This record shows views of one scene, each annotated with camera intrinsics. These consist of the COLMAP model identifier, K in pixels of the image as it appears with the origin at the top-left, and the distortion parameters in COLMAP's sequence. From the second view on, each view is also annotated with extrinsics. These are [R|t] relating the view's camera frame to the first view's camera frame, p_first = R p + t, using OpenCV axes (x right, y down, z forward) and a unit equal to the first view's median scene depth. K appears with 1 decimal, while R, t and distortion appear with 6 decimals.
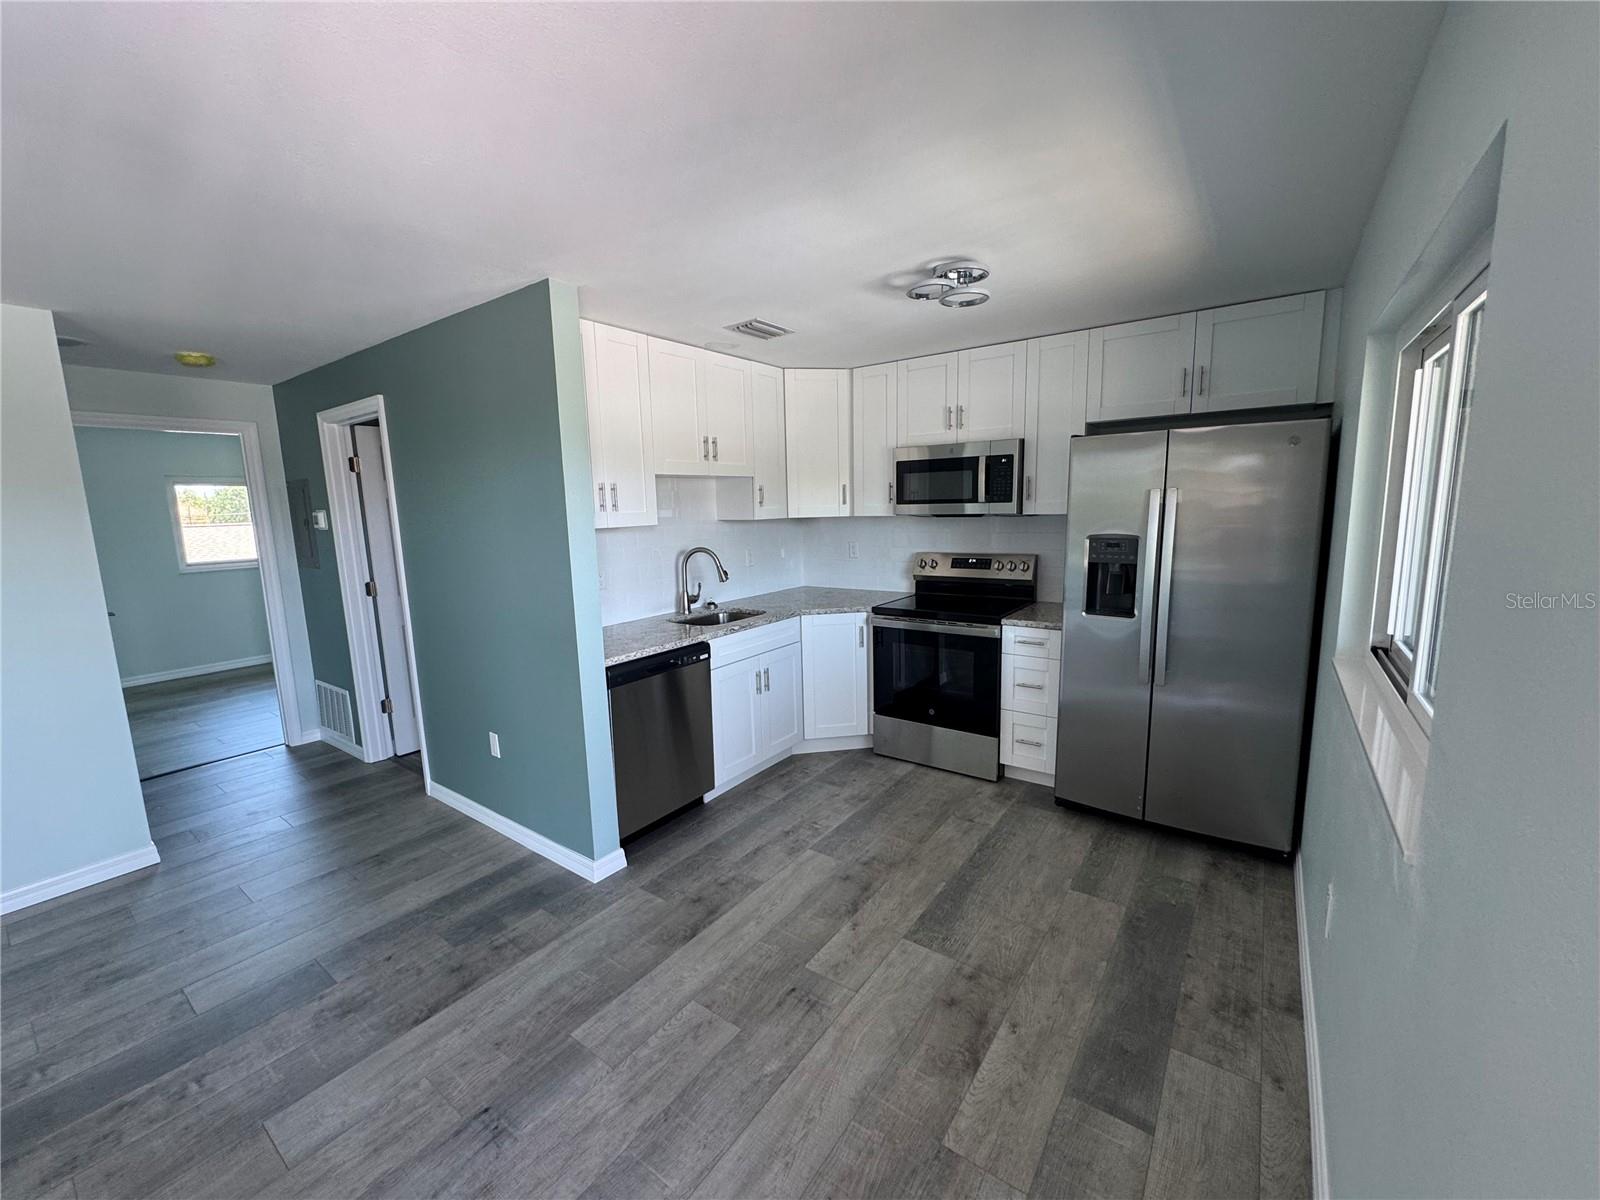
lens RADIAL K [[638.8, 0, 799.0], [0, 638.8, 599.0], [0, 0, 1]] dist [-0.001541, -0.000417]
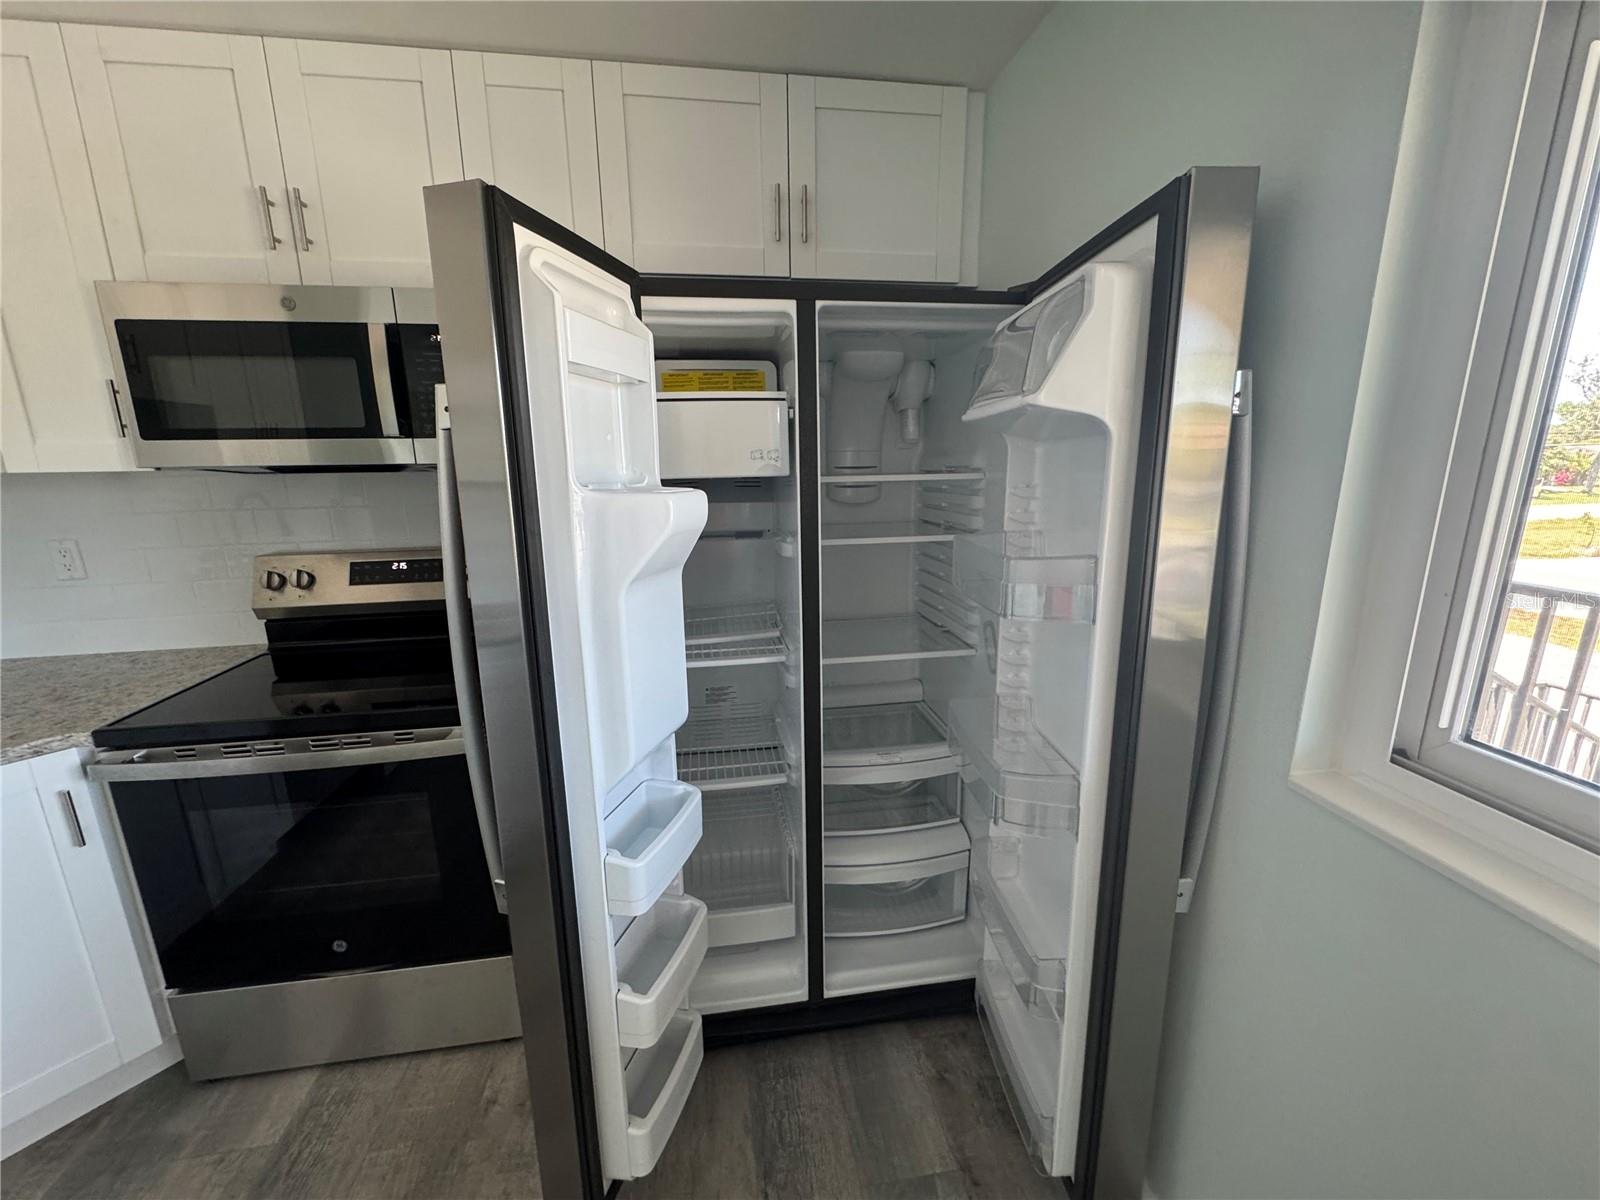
lens RADIAL K [[638.8, 0, 799.0], [0, 638.8, 599.0], [0, 0, 1]] dist [-0.001541, -0.000417]
pose [[0.708641, -0.142056, 0.691121, 0.177836], [0.099642, 0.989854, 0.101291, -0.063677], [-0.698498, -0.002914, 0.715606, 0.536490]]
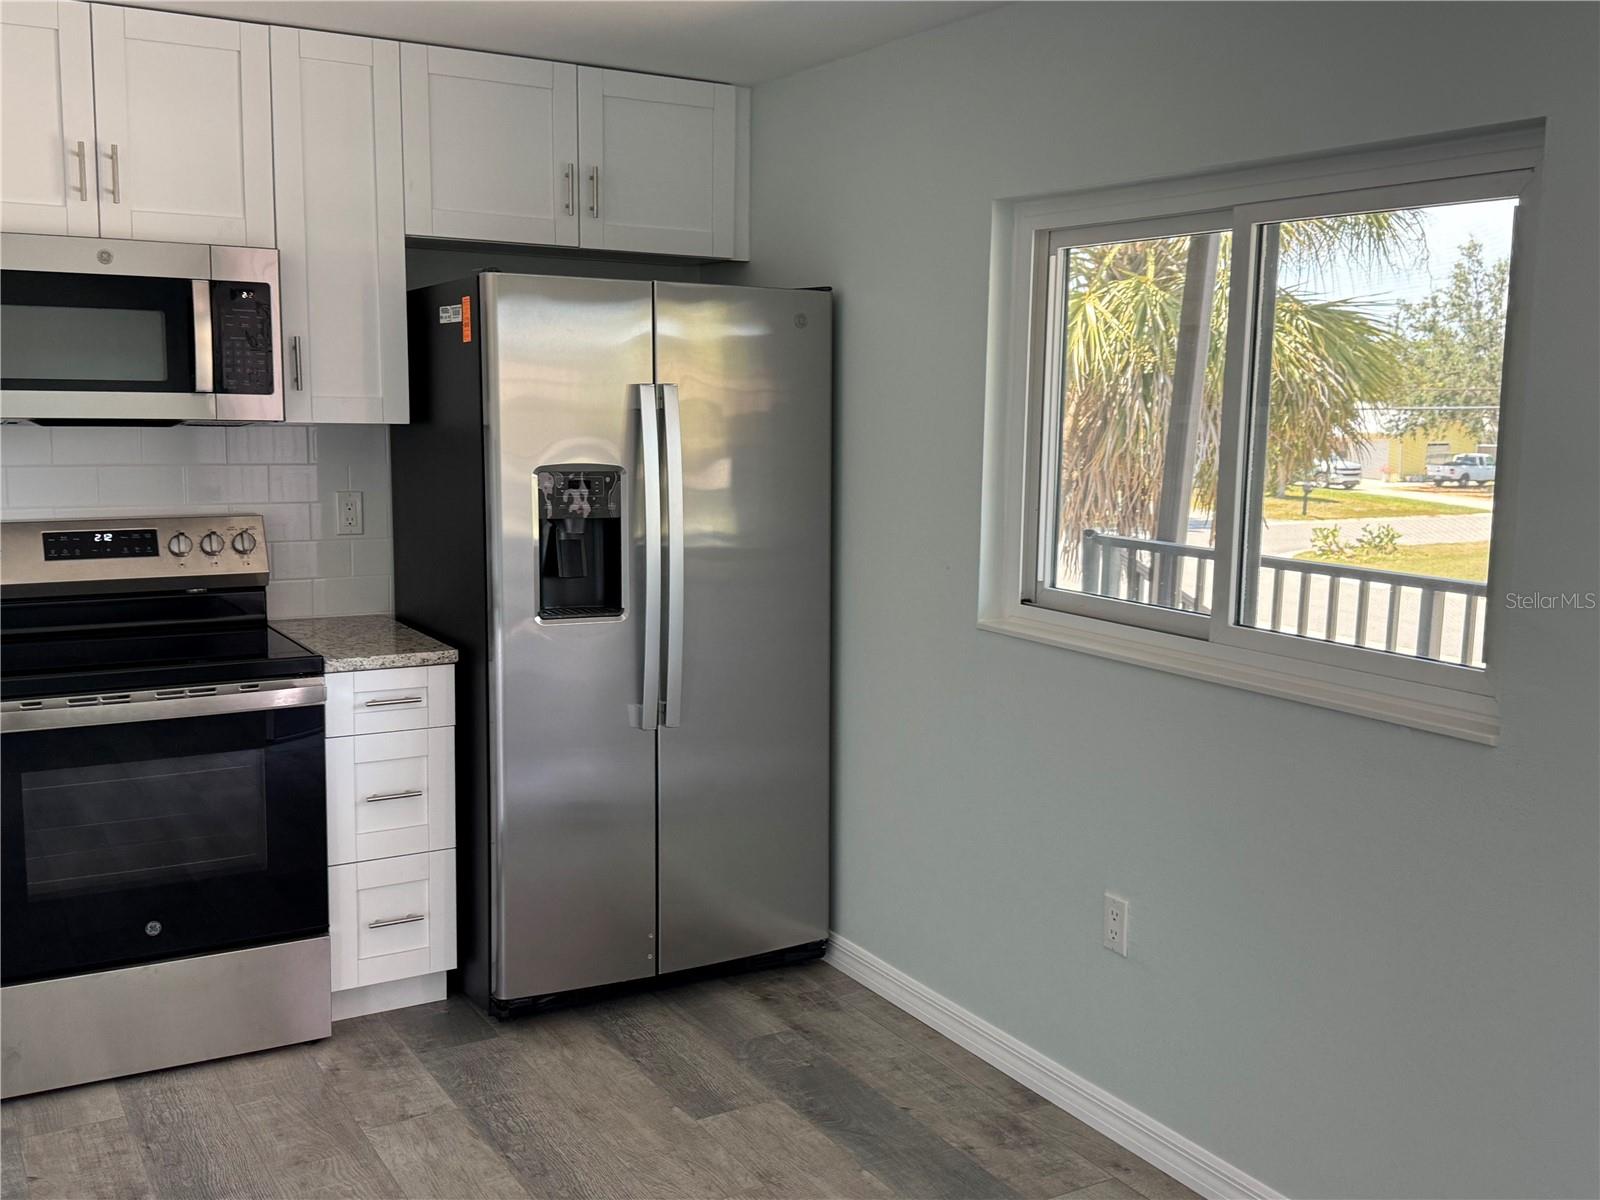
lens RADIAL K [[1574.0, 0, 800.0], [0, 1574.0, 600.0], [0, 0, 1]] dist [0.175528, -0.385625]
pose [[0.397544, -0.089736, 0.913184, -0.547213], [0.108875, 0.992789, 0.050161, -0.029104], [-0.911101, 0.079482, 0.404448, 0.254181]]
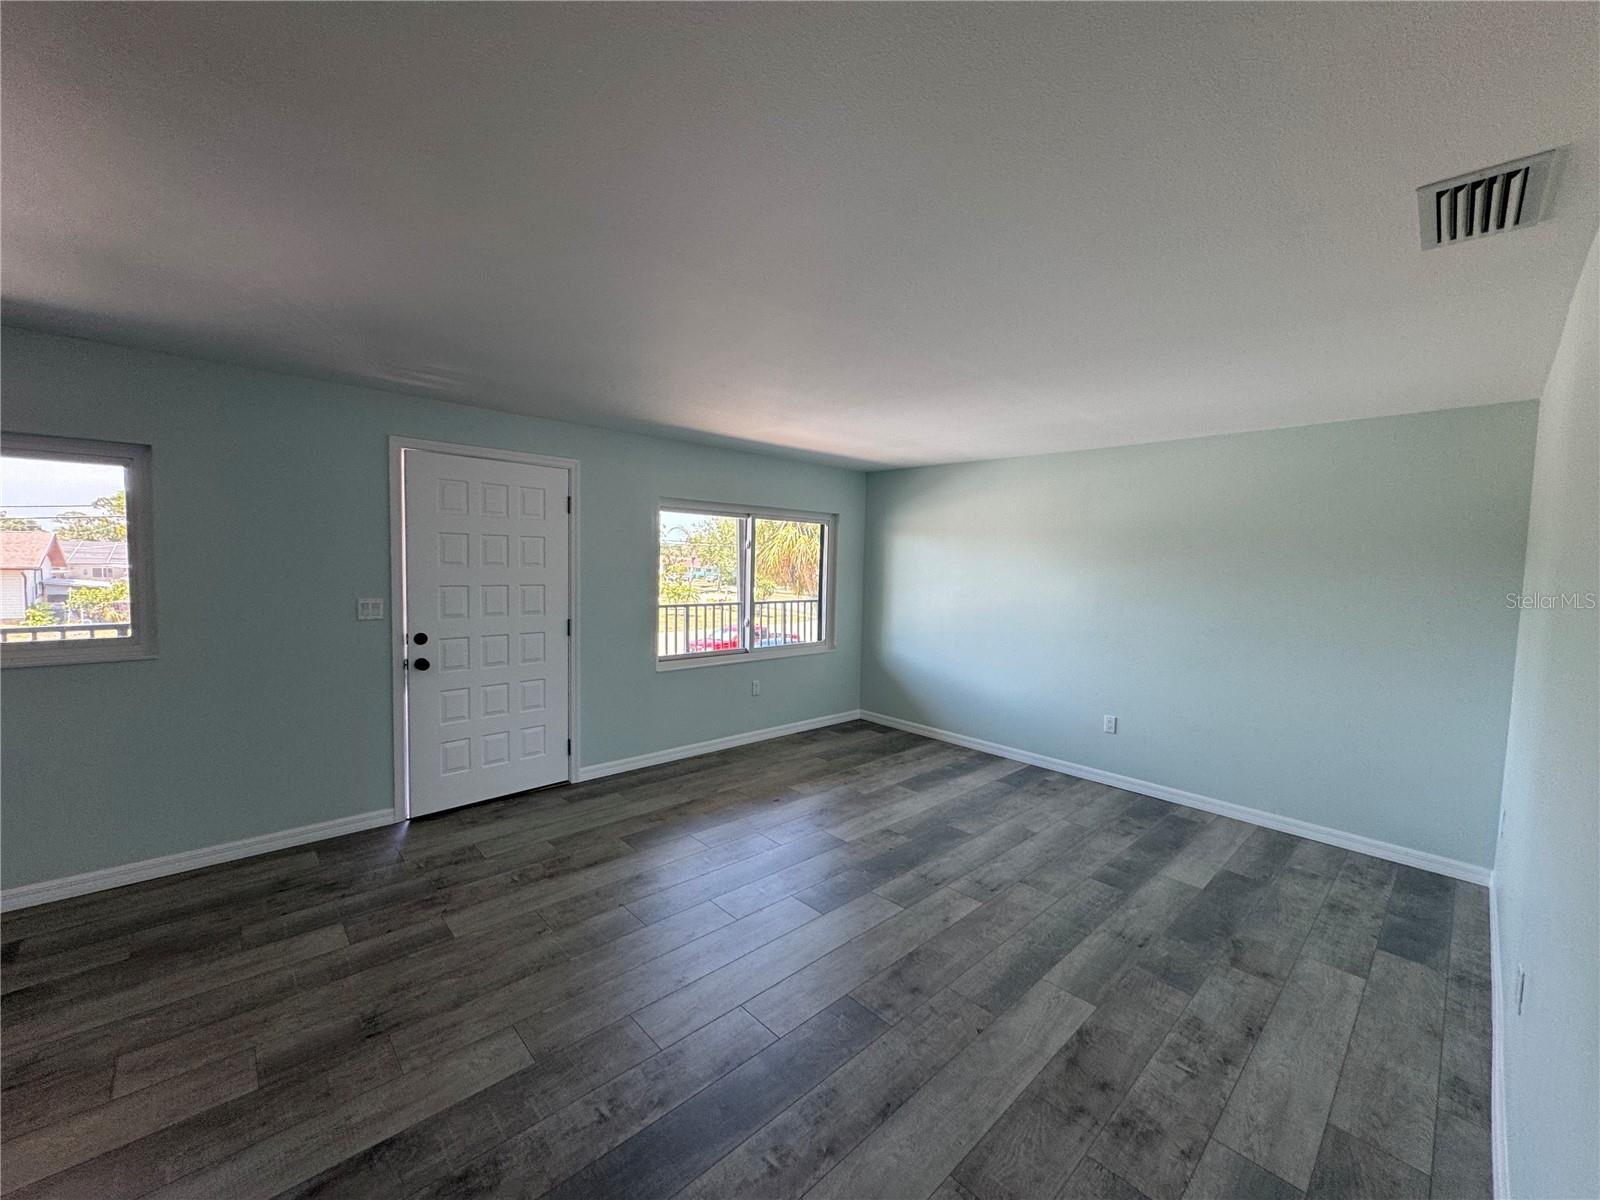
lens RADIAL K [[638.8, 0, 799.0], [0, 638.8, 599.0], [0, 0, 1]] dist [-0.001541, -0.000417]
pose [[-0.981934, -0.012751, 0.188793, -0.743216], [0.026176, 0.978981, 0.202266, -0.116079], [-0.187404, 0.203554, -0.960961, 0.906586]]
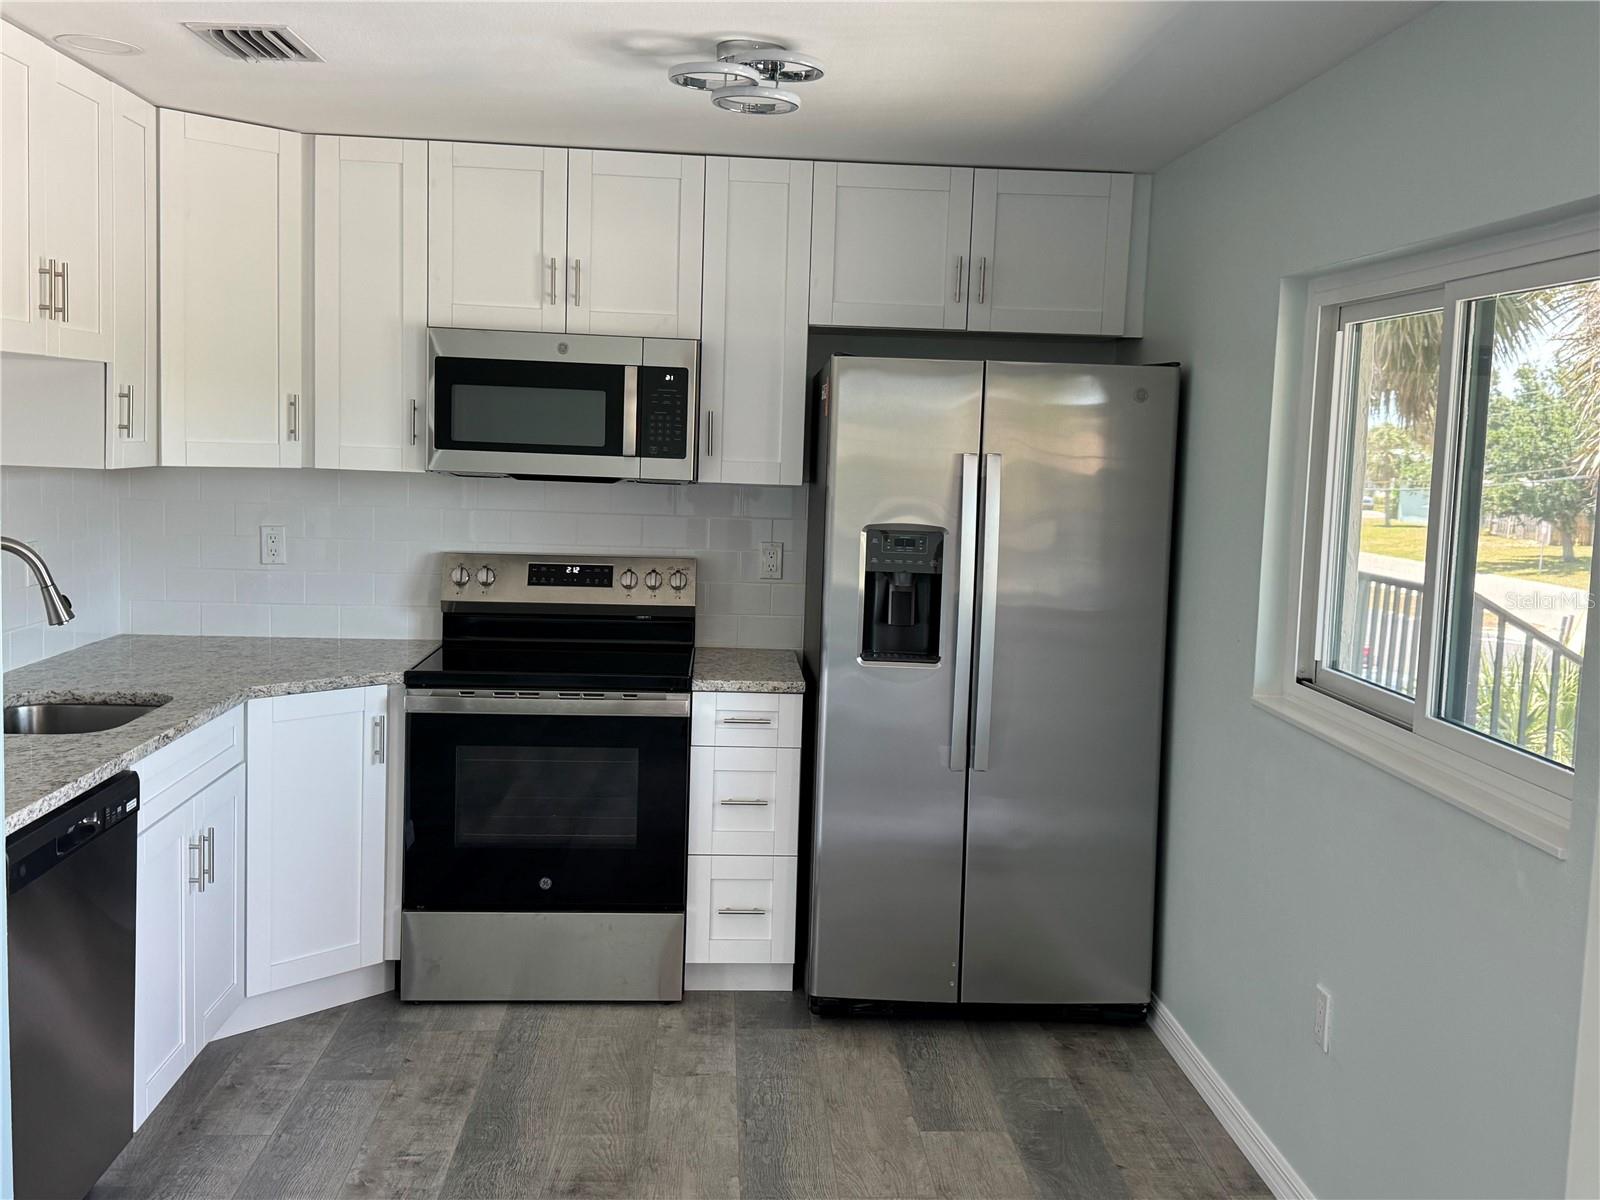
lens RADIAL K [[1579.6, 0, 811.6], [0, 1579.6, 590.9], [0, 0, 1]] dist [0.168085, -0.361321]
pose [[0.770025, -0.010660, 0.637925, -0.433619], [0.041162, 0.998607, -0.032998, 0.004958], [-0.636685, 0.051667, 0.769392, -0.065684]]
